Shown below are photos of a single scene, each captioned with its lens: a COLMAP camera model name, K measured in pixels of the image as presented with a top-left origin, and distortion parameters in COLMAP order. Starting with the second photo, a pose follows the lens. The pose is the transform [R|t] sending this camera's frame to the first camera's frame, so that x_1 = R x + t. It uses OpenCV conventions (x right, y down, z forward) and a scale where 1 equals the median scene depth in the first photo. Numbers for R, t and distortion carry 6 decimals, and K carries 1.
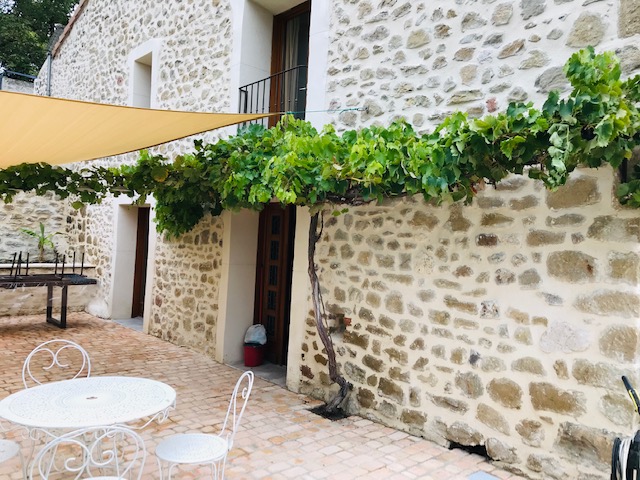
lens RADIAL K [[524.1, 0, 320.0], [0, 524.1, 240.0], [0, 0, 1]] dist [0.006288, -0.007027]
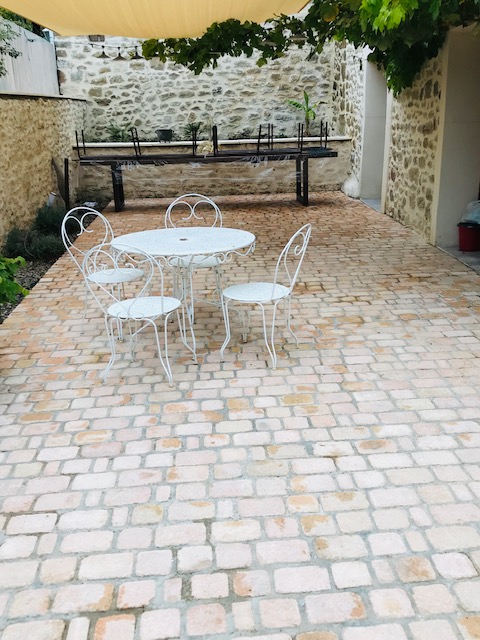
lens RADIAL K [[660.7, 0, 240.0], [0, 660.7, 320.0], [0, 0, 1]] dist [-0.011540, -0.011003]
pose [[0.773945, 0.130209, -0.619722, 0.205593], [0.062228, 0.958257, 0.279053, 0.030121], [0.630188, -0.254536, 0.733535, 0.000424]]
